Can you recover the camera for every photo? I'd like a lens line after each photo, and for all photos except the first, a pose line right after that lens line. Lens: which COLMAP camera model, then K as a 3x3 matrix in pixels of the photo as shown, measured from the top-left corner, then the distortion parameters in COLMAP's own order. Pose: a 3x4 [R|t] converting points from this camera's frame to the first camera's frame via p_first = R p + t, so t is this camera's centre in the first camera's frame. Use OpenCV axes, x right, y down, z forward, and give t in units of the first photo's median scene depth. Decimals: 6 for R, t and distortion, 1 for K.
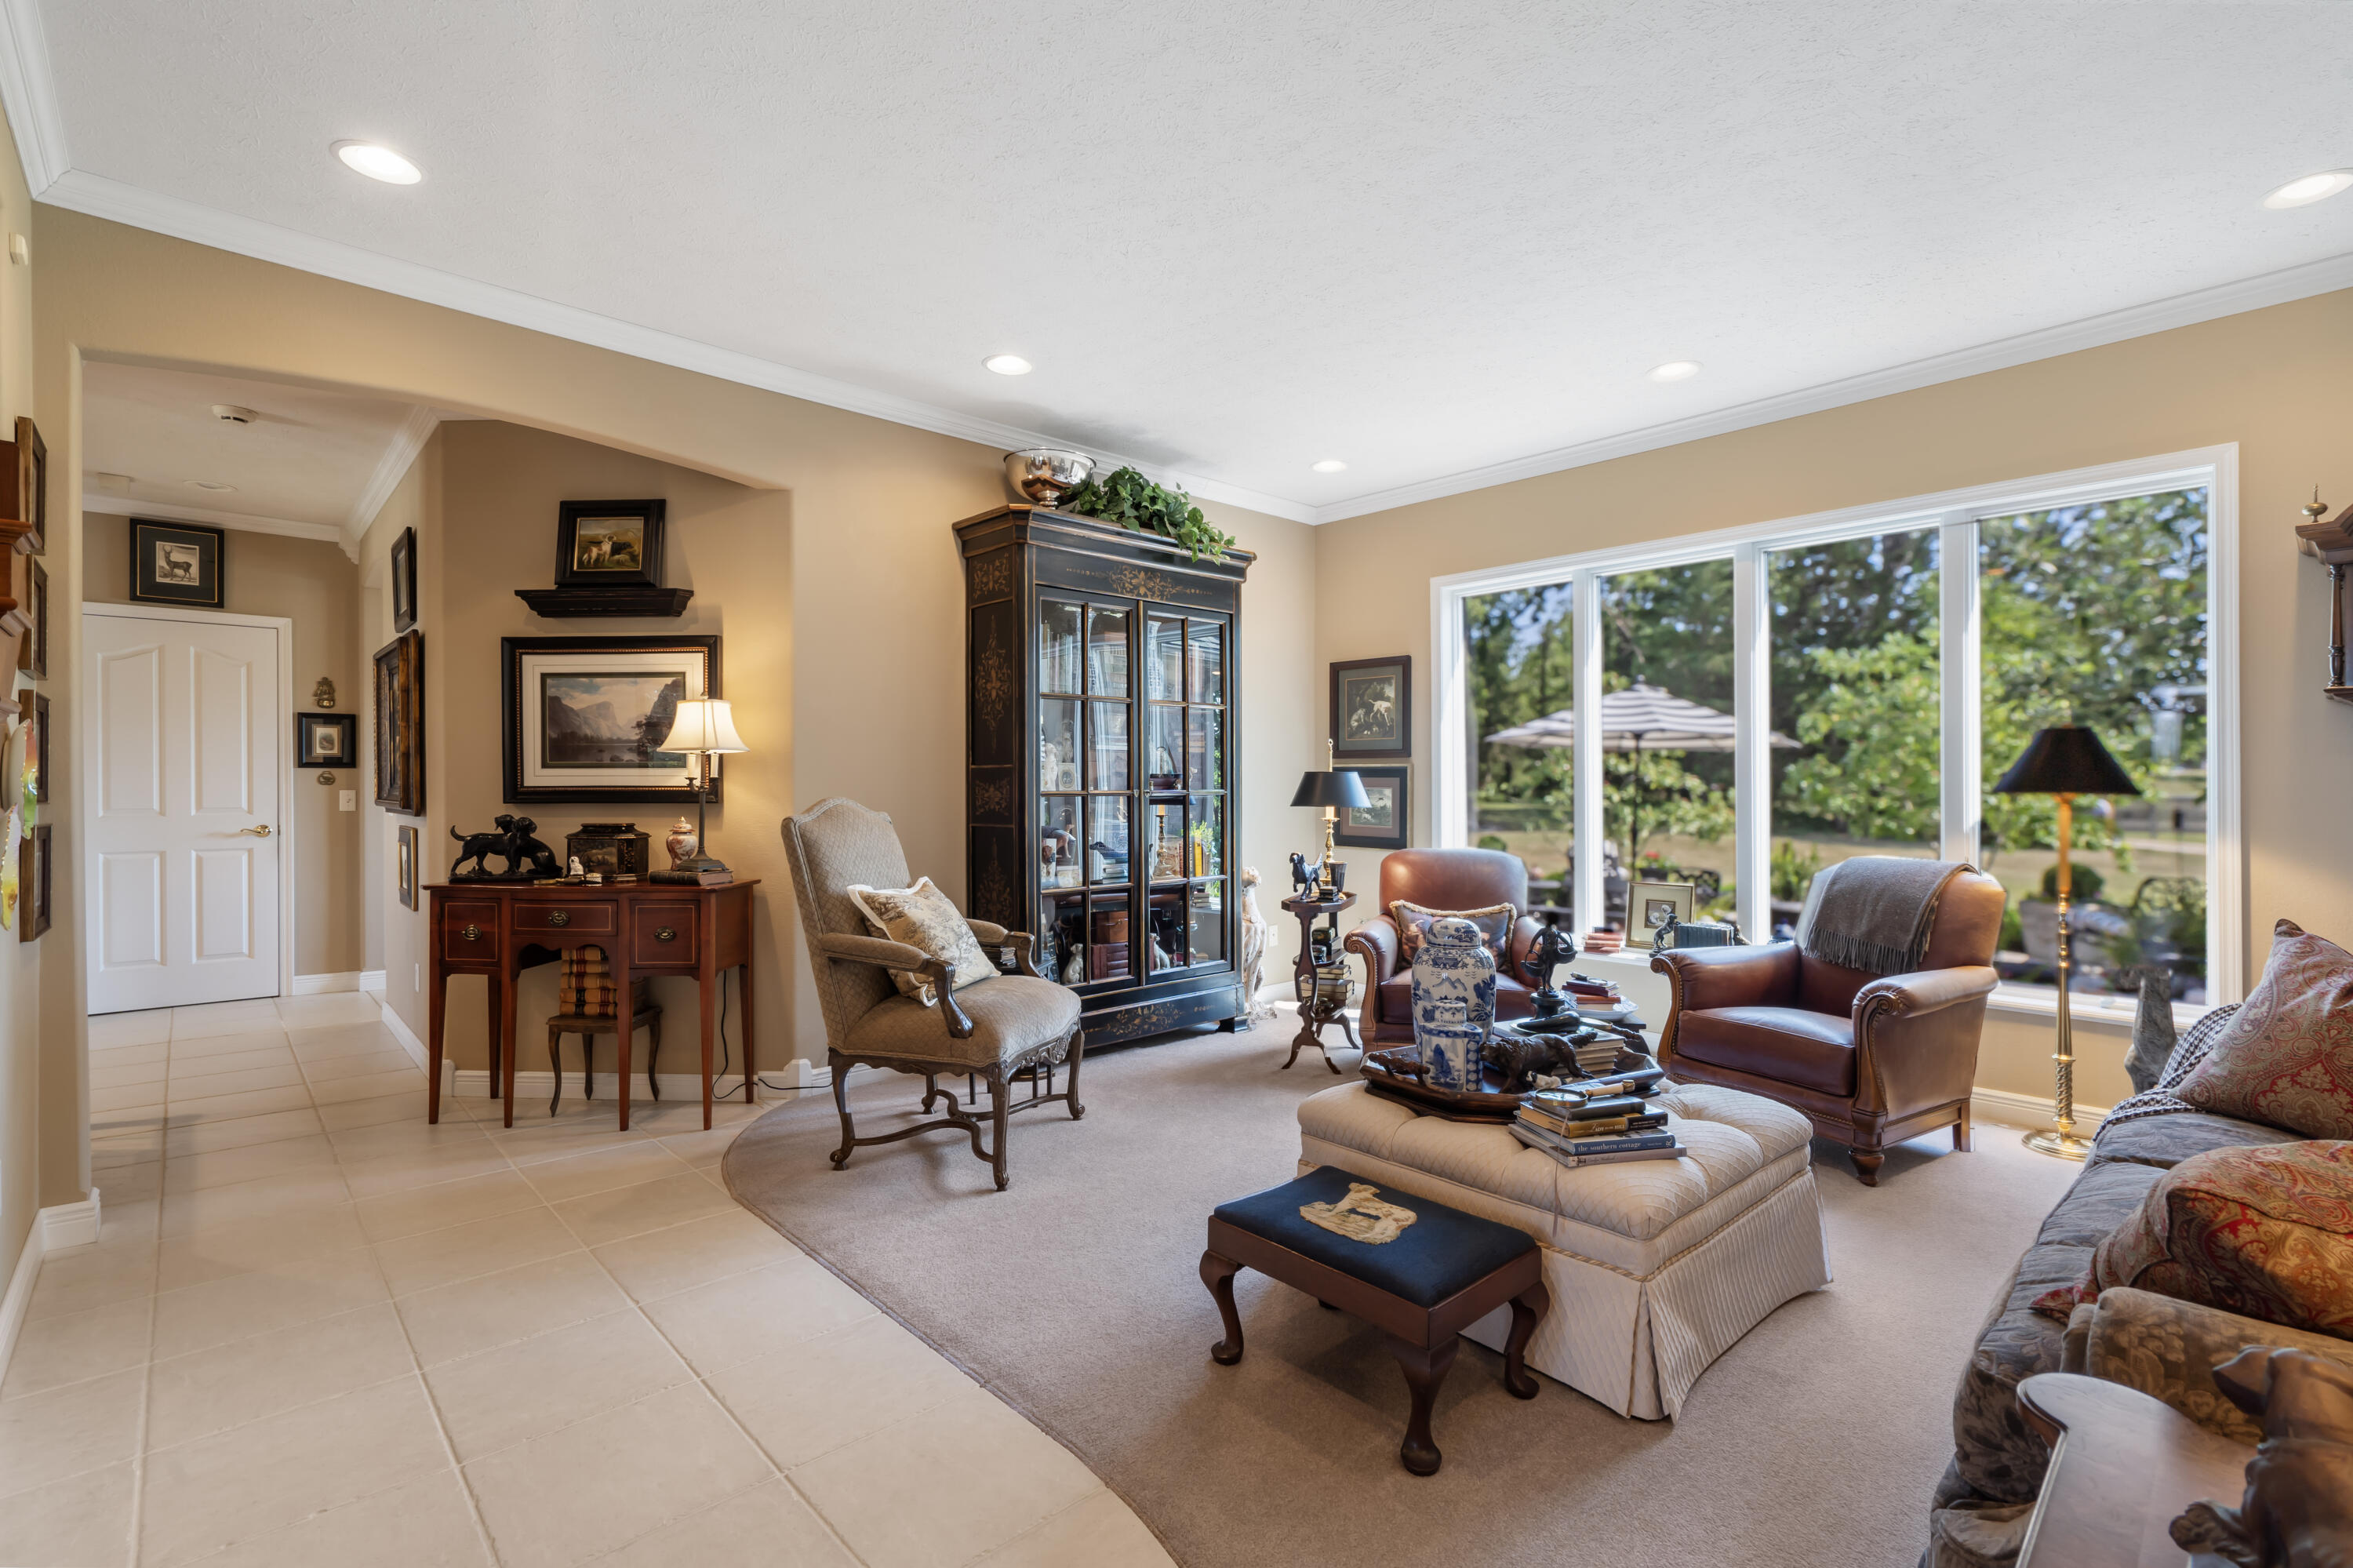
lens RADIAL K [[1069.0, 0, 1176.5], [0, 1069.0, 784.0], [0, 0, 1]] dist [-0.000922, -0.000090]
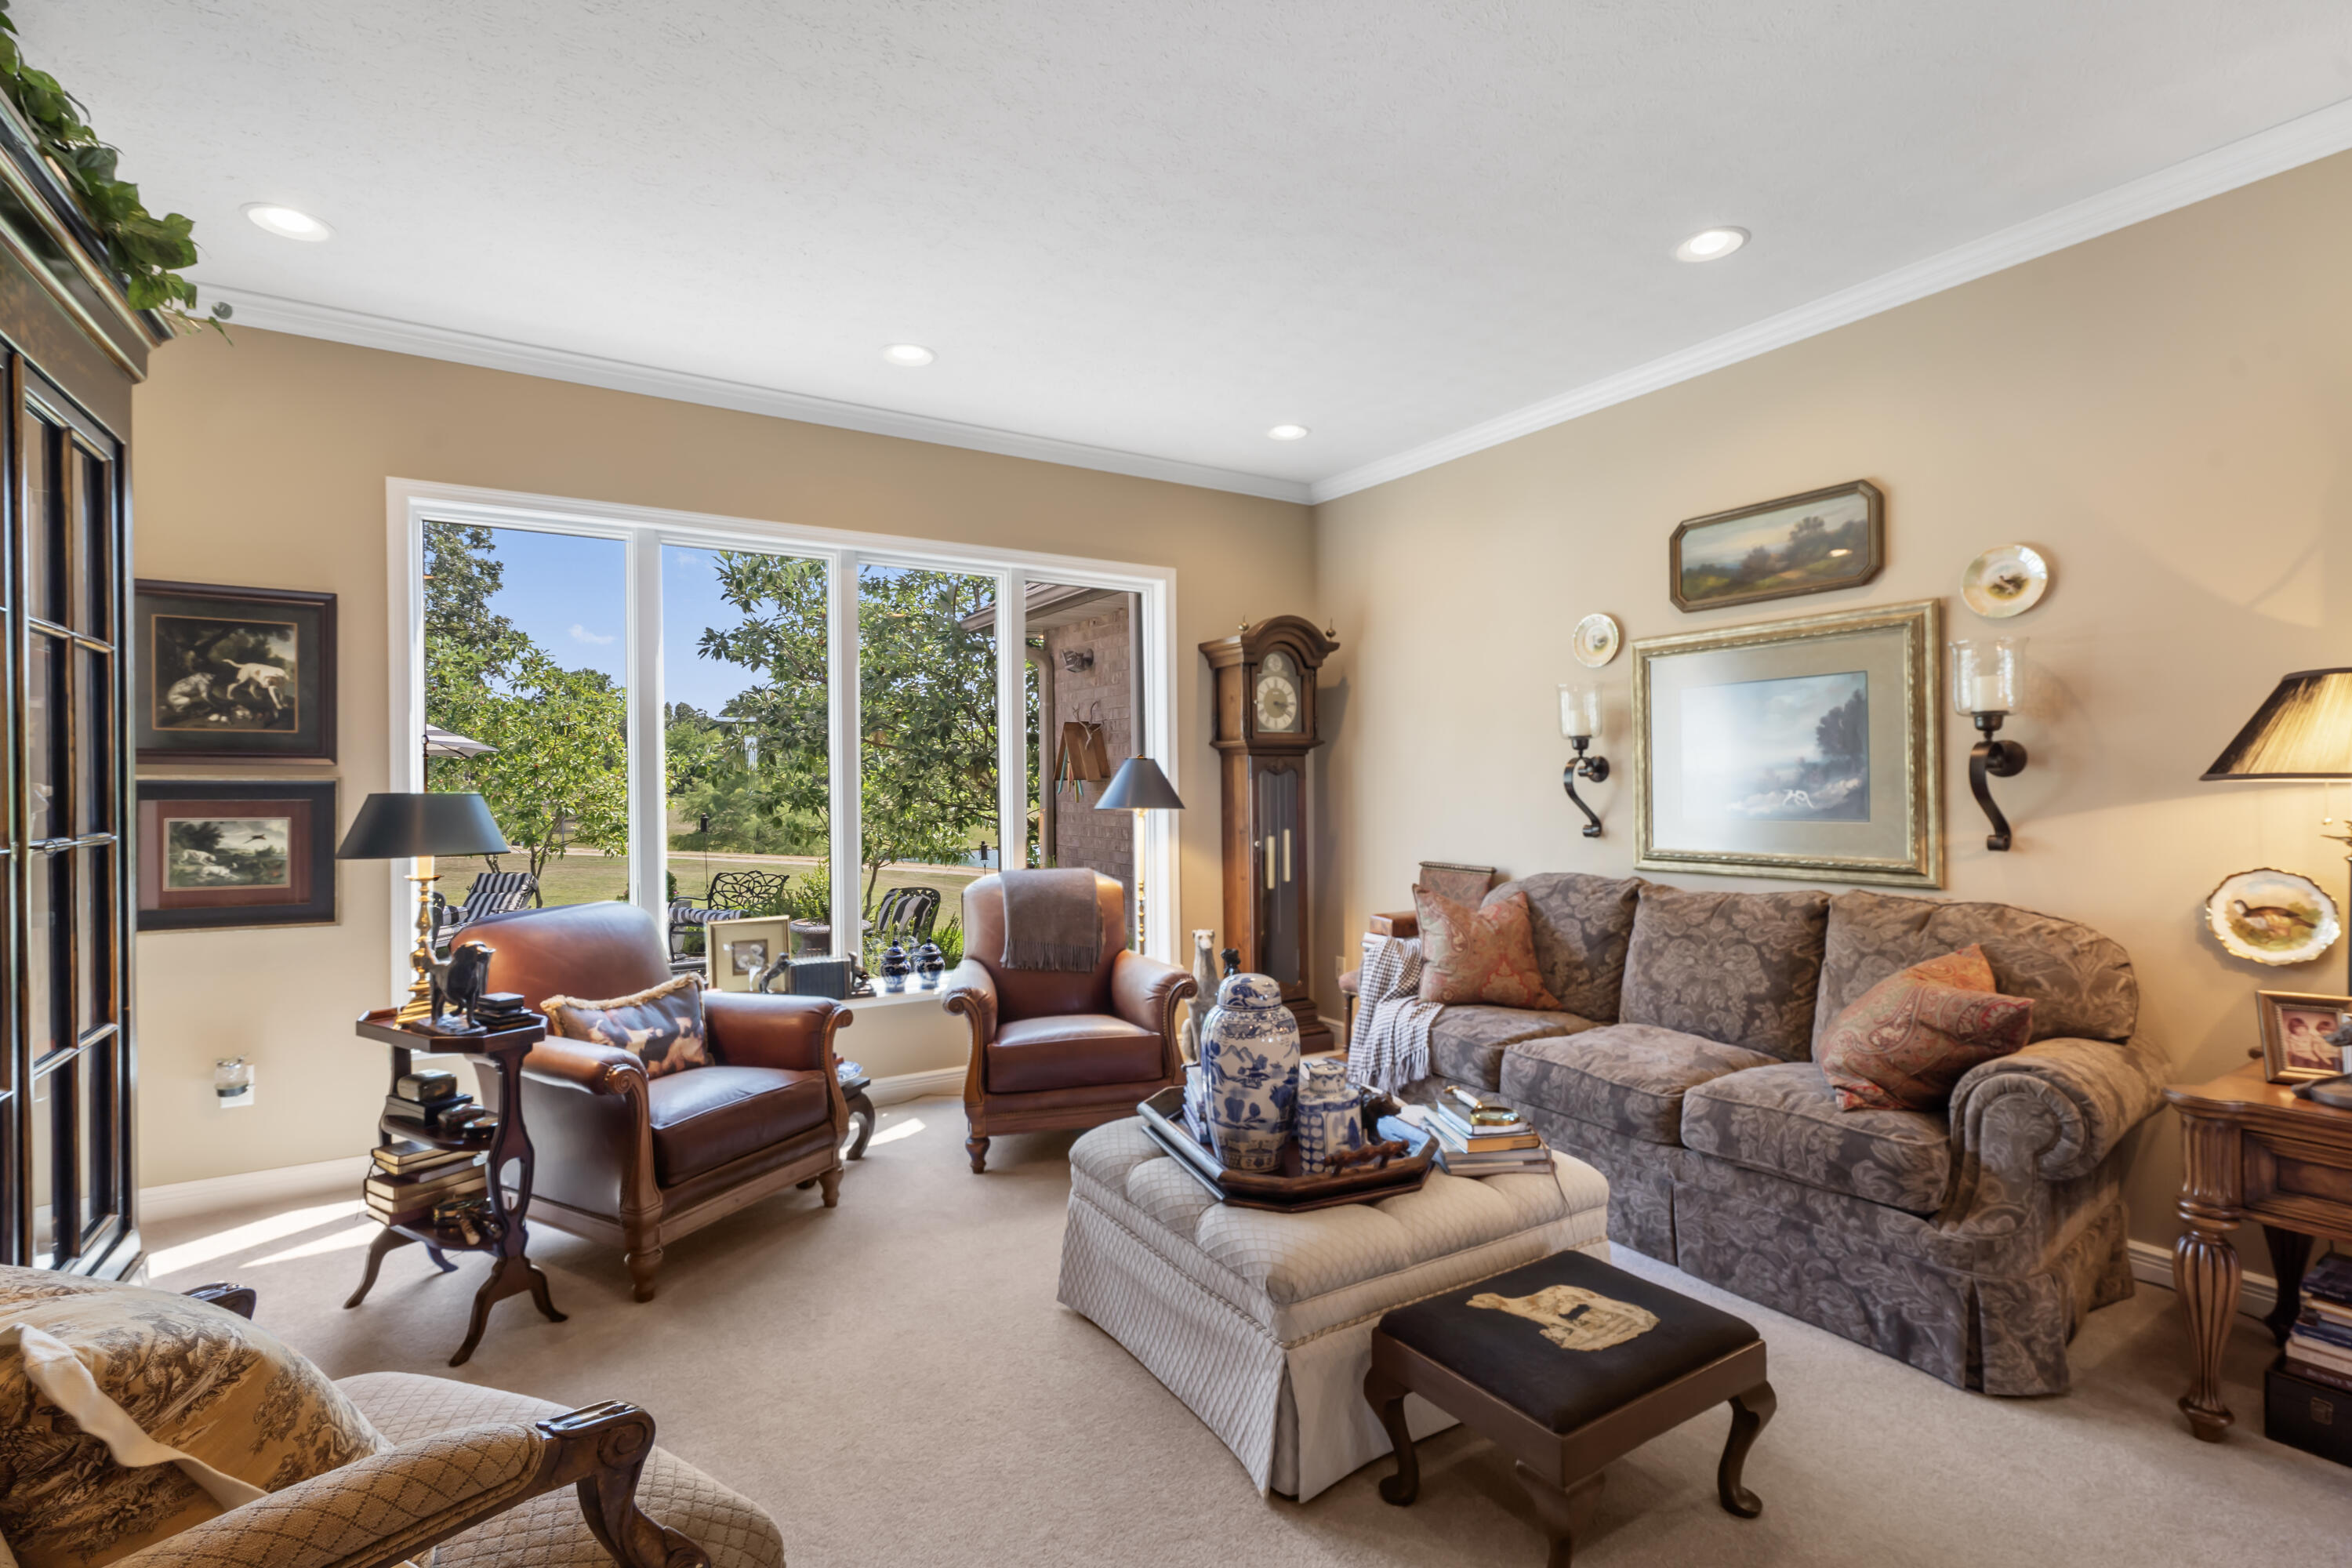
lens RADIAL K [[1068.6, 0, 1176.0], [0, 1068.6, 784.0], [0, 0, 1]] dist [-0.000922, -0.000090]
pose [[0.190209, 0.002196, 0.981741, -0.336503], [0.005613, 0.999979, -0.003325, -0.012238], [-0.981728, 0.006142, 0.190193, 0.521833]]
